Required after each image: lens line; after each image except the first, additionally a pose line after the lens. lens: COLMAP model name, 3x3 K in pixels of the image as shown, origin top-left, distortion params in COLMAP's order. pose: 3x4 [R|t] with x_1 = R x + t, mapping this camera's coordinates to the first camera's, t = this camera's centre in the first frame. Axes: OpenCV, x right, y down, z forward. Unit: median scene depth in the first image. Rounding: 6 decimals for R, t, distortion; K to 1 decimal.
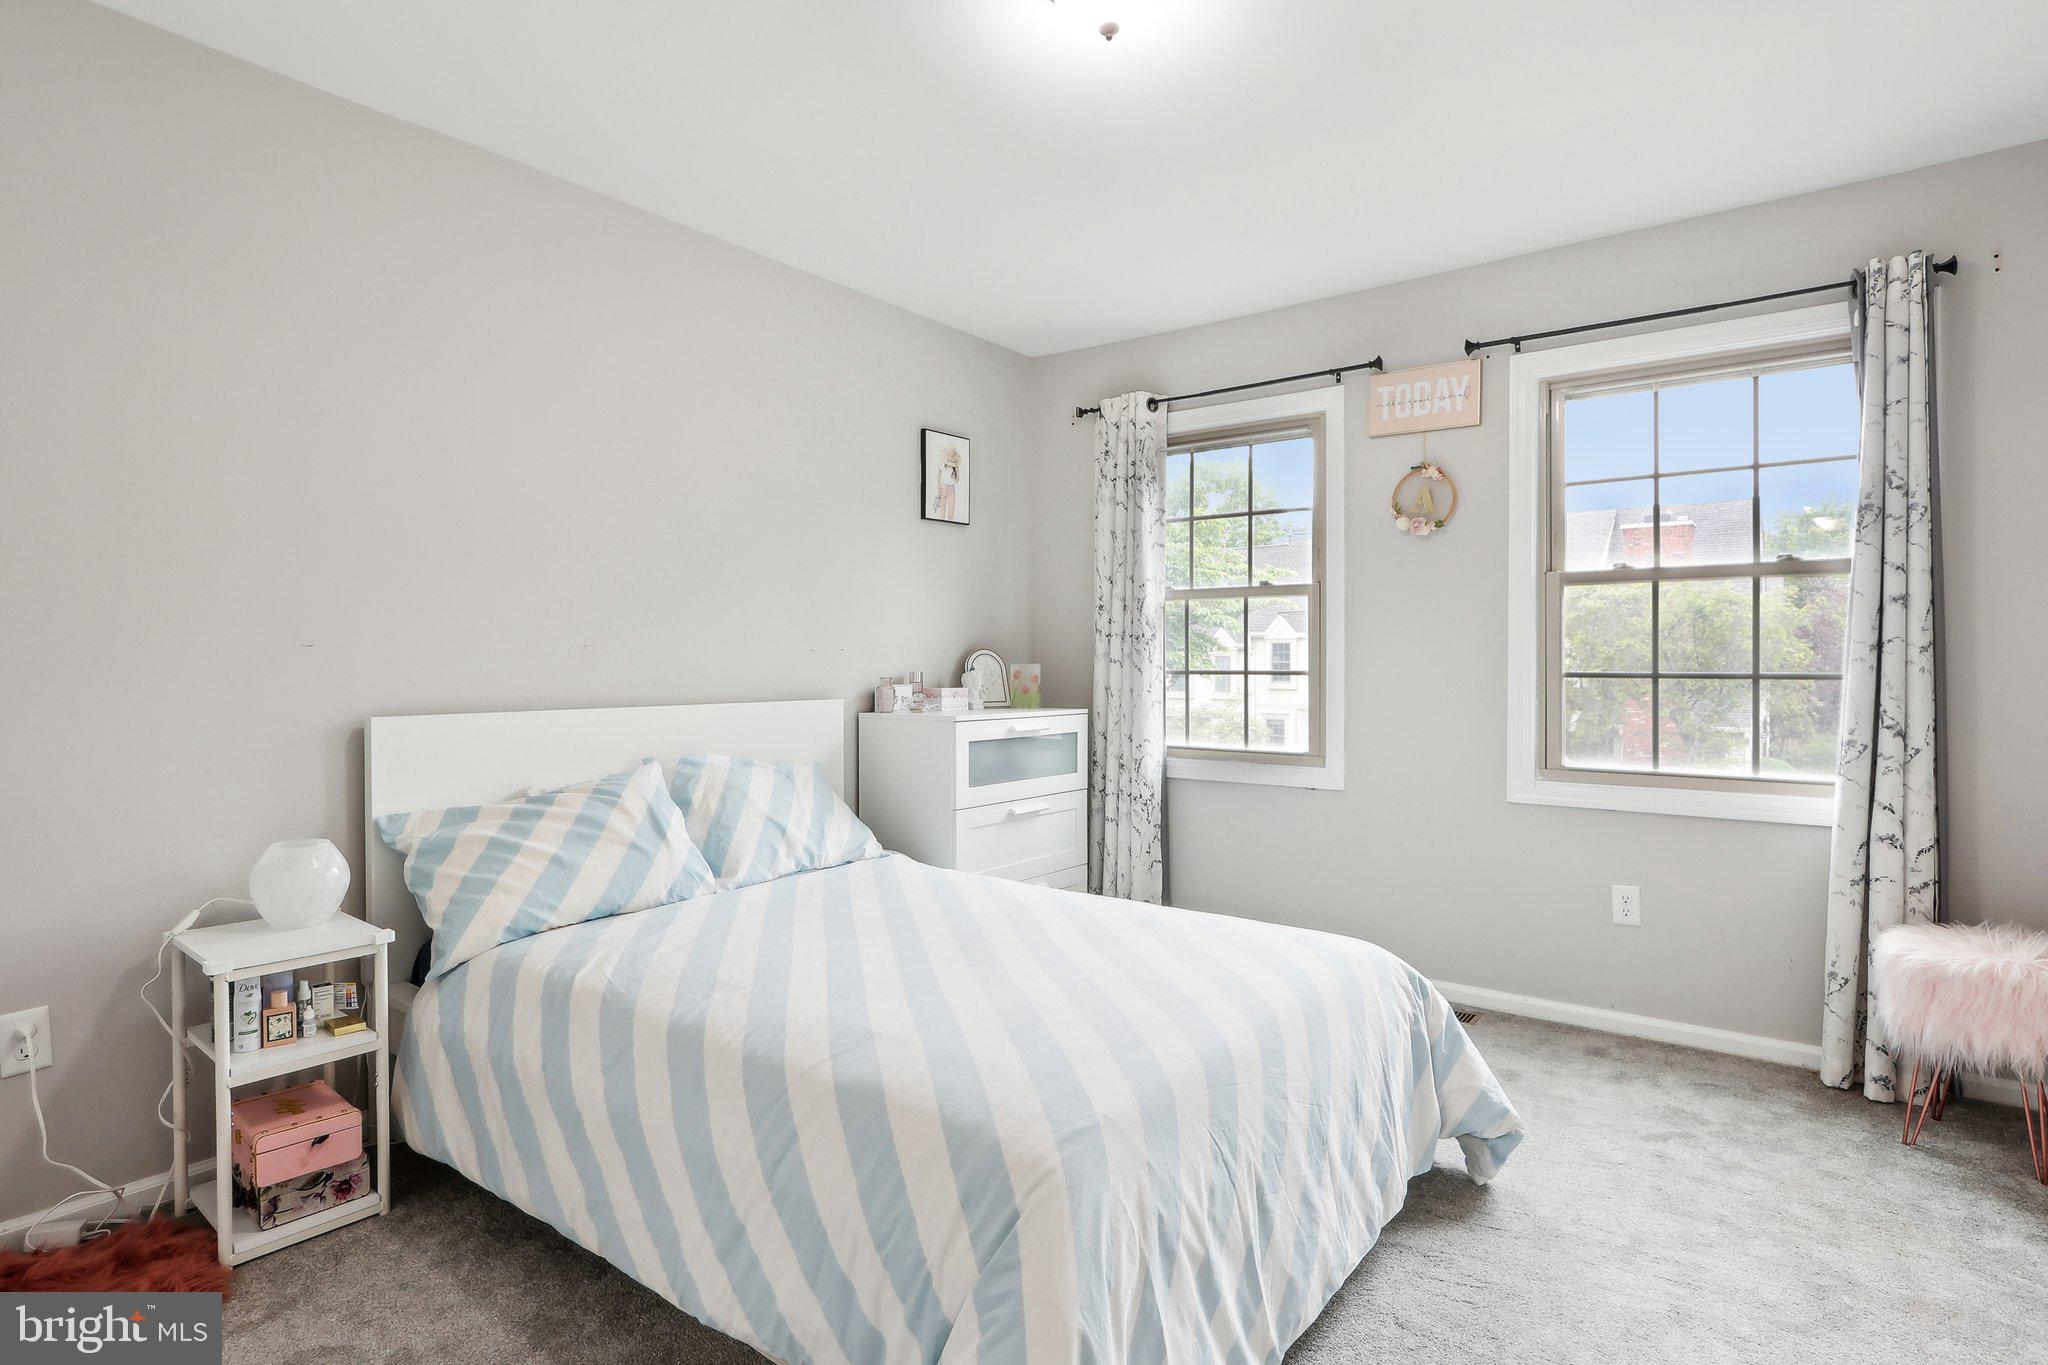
lens RADIAL K [[953.2, 0, 1103.2], [0, 953.2, 665.5], [0, 0, 1]] dist [-0.008134, -0.000883]
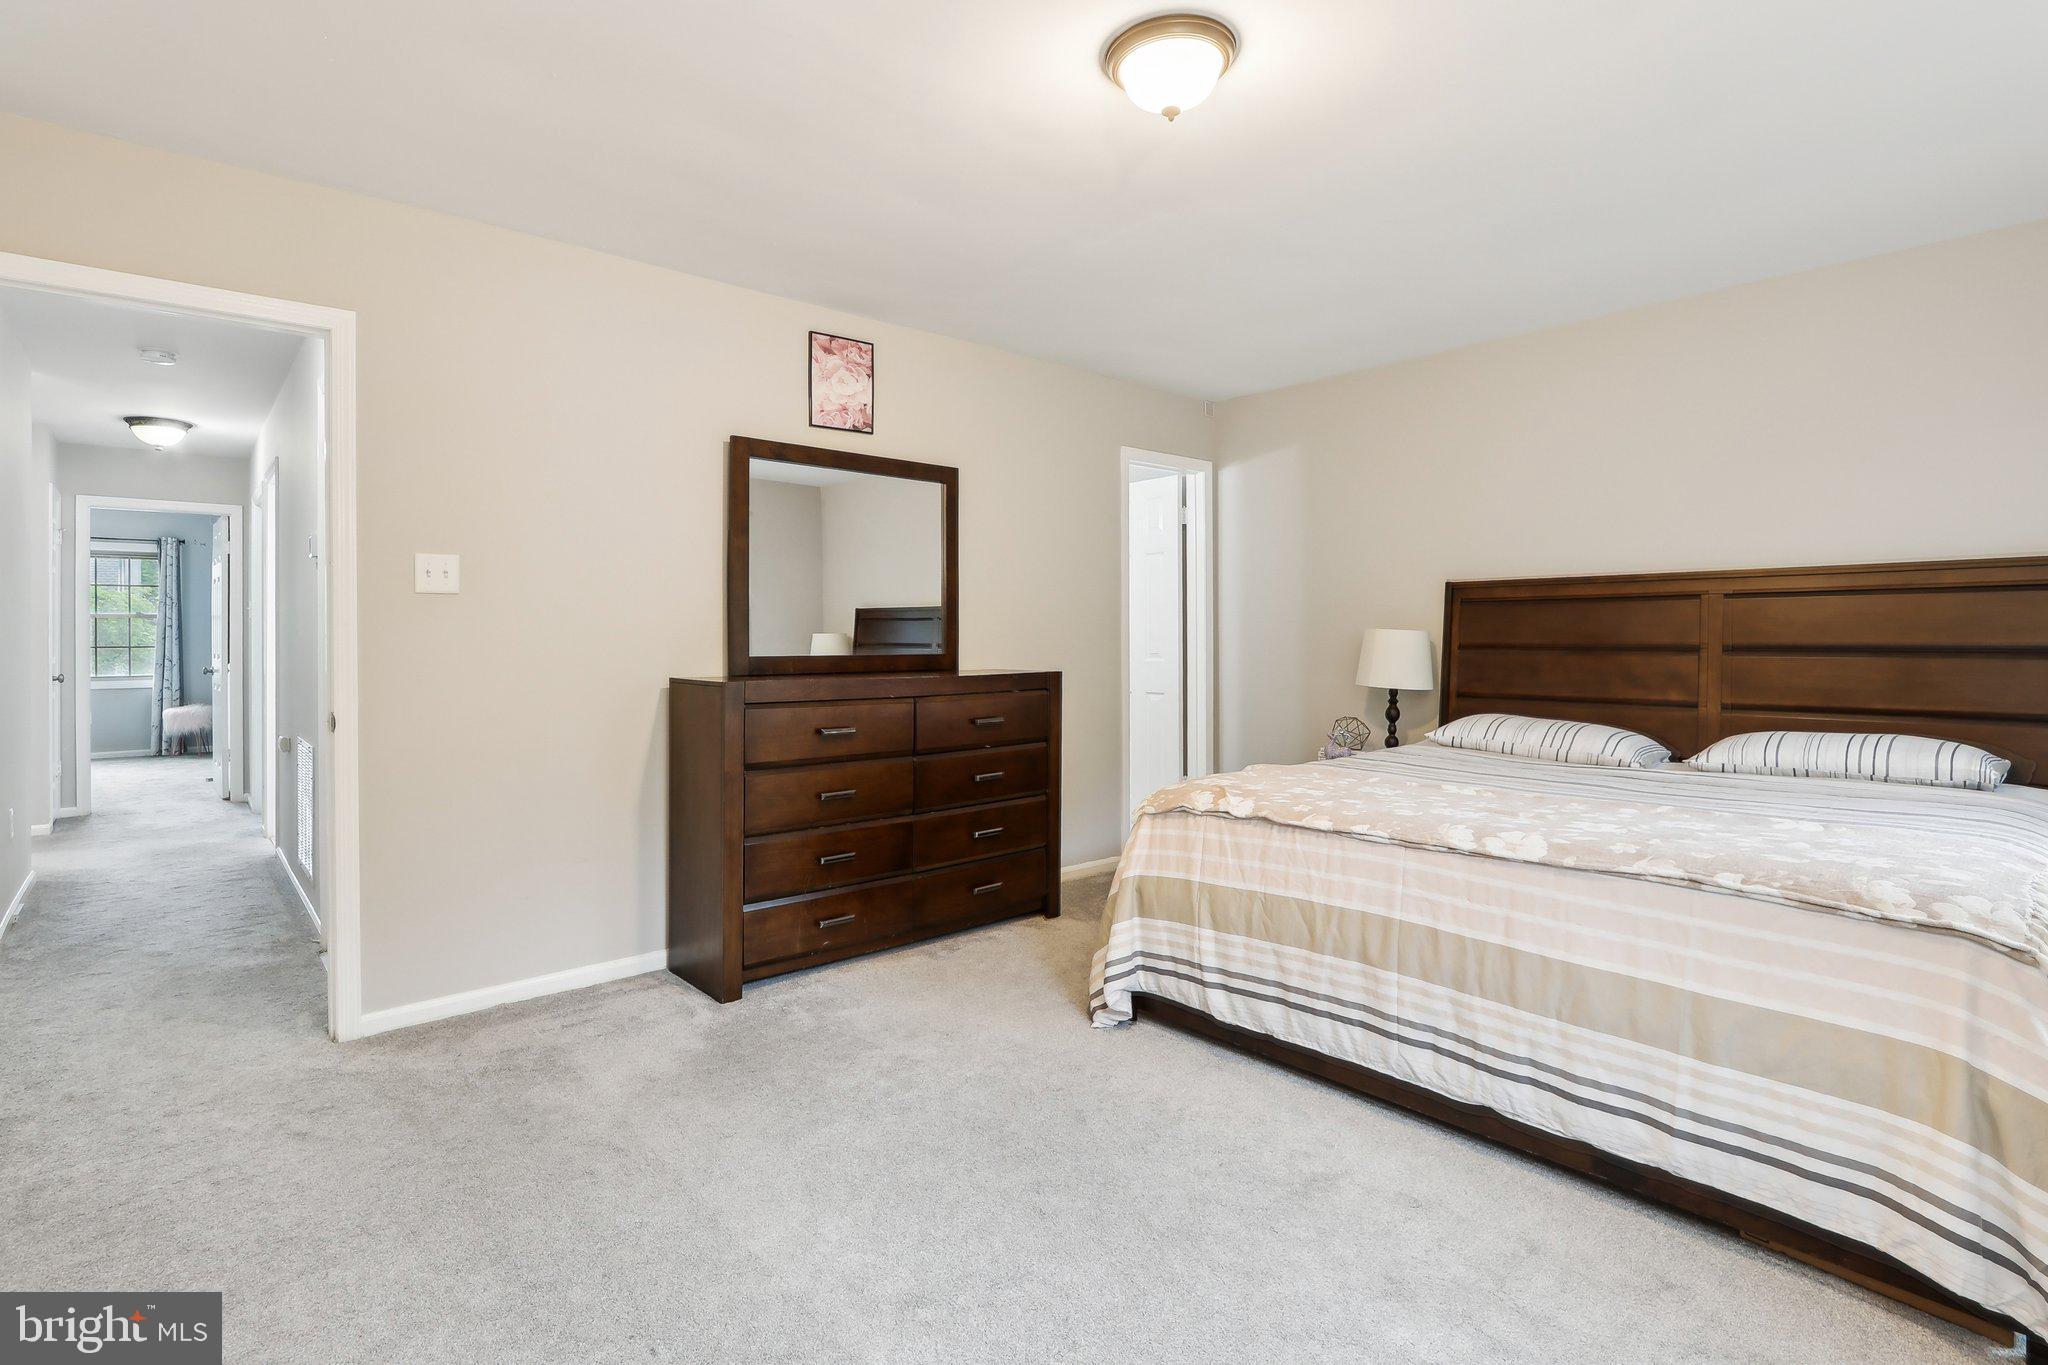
lens RADIAL K [[1053.2, 0, 1005.0], [0, 1053.2, 631.2], [0, 0, 1]] dist [-0.008600, -0.000959]
pose [[0.221837, 0.002071, 0.975081, -2.589987], [0.007836, 0.999962, -0.003906, -0.004687], [-0.975052, 0.008507, 0.221813, -3.297006]]
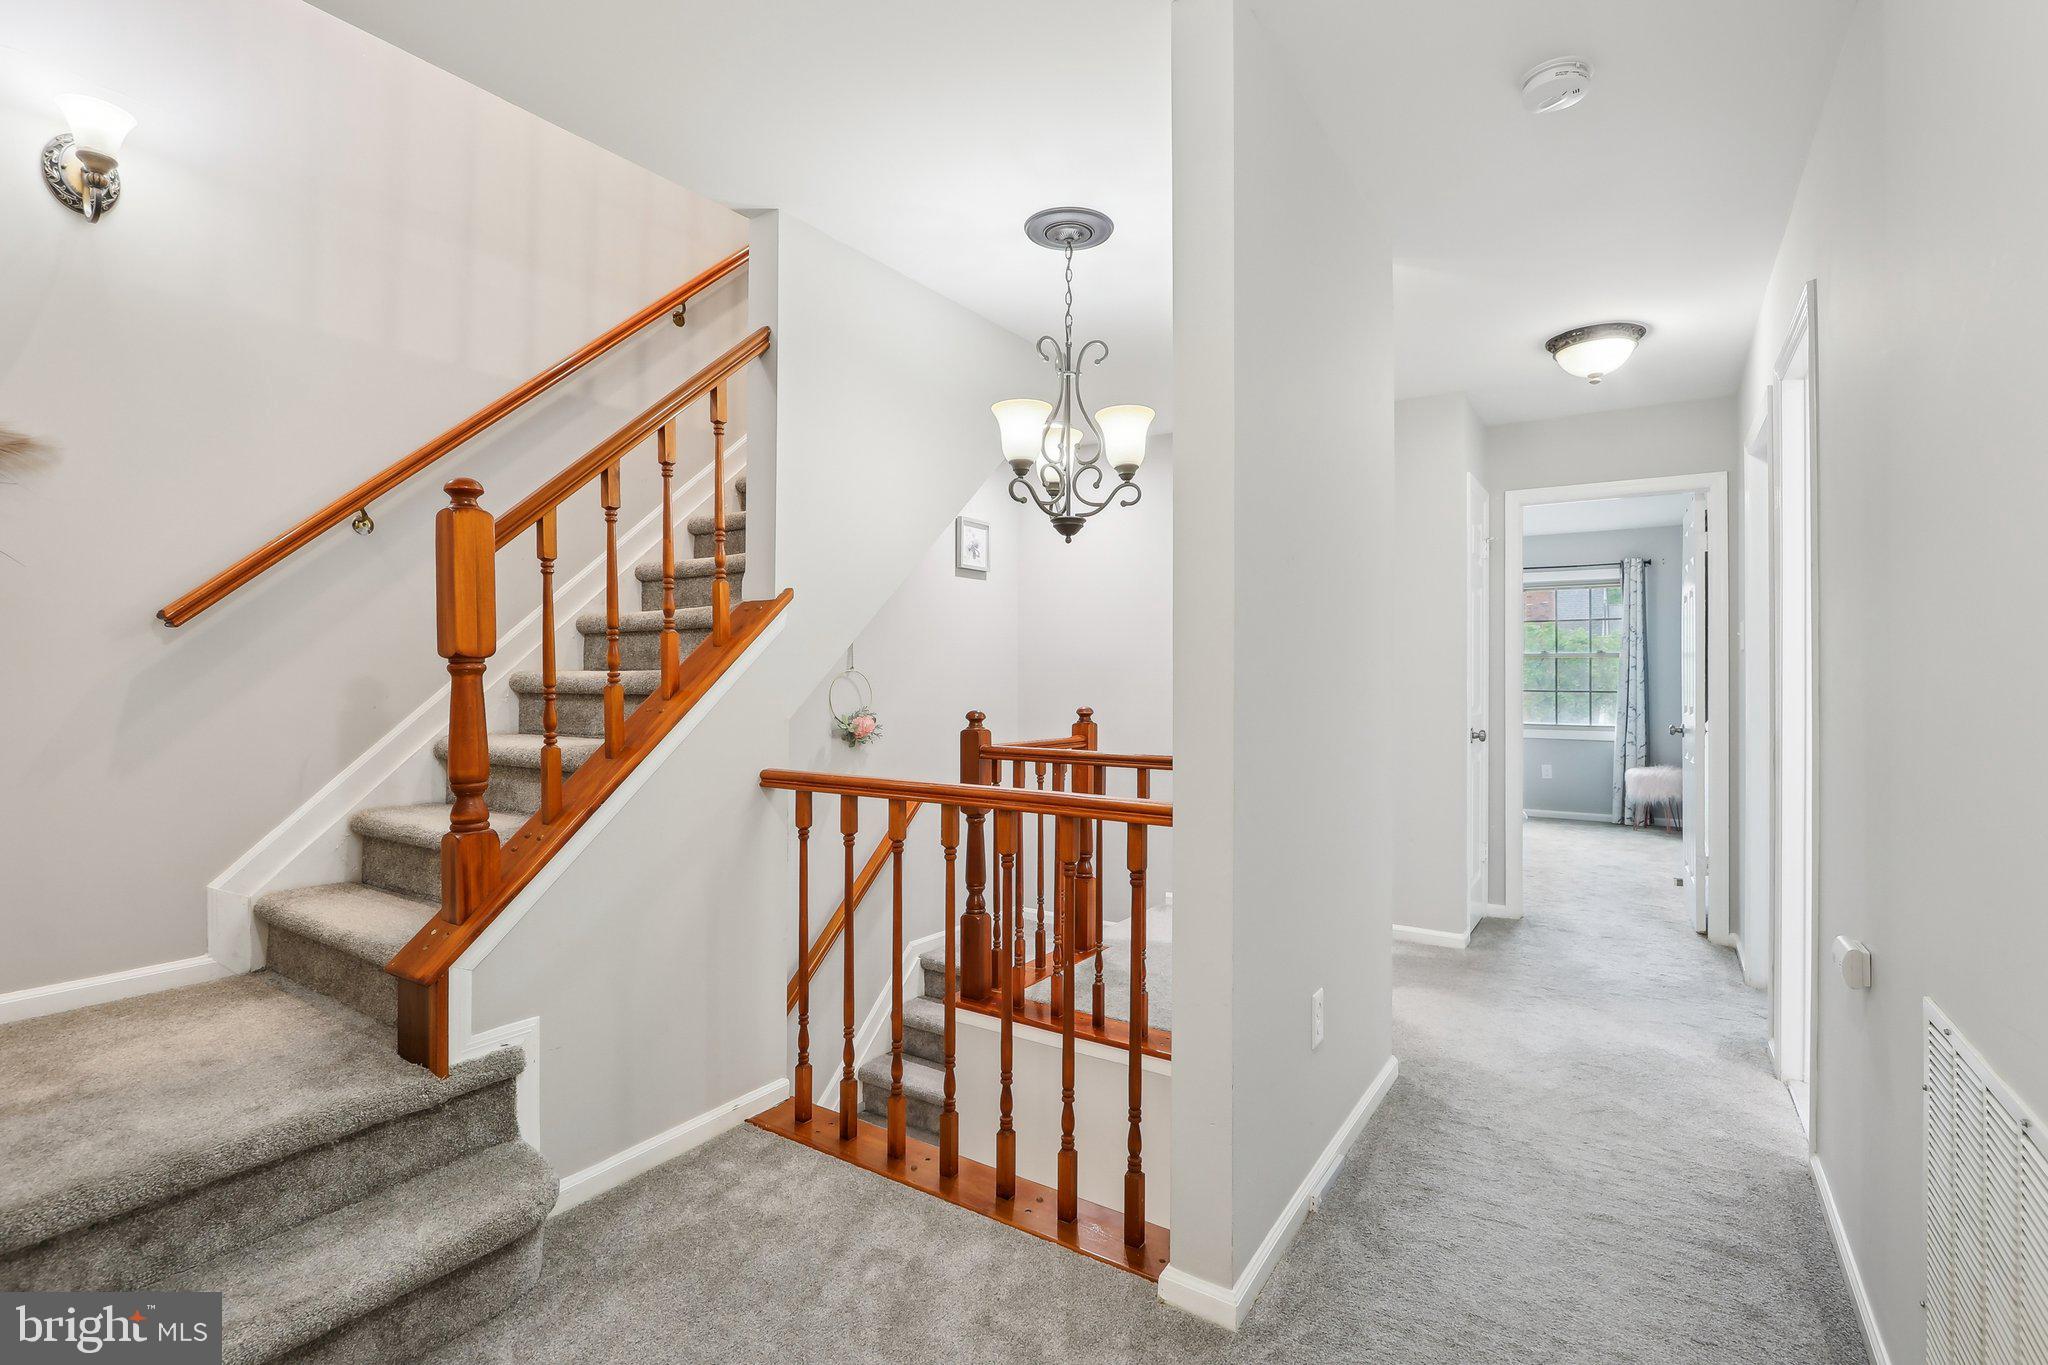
lens RADIAL K [[957.9, 0, 1019.2], [0, 957.9, 671.5], [0, 0, 1]] dist [-0.022613, 0.005634]
pose [[0.996478, 0.003202, 0.083790, -1.472664], [-0.002285, 0.999936, -0.011040, -0.014050], [-0.083820, 0.010809, 0.996422, -1.988880]]
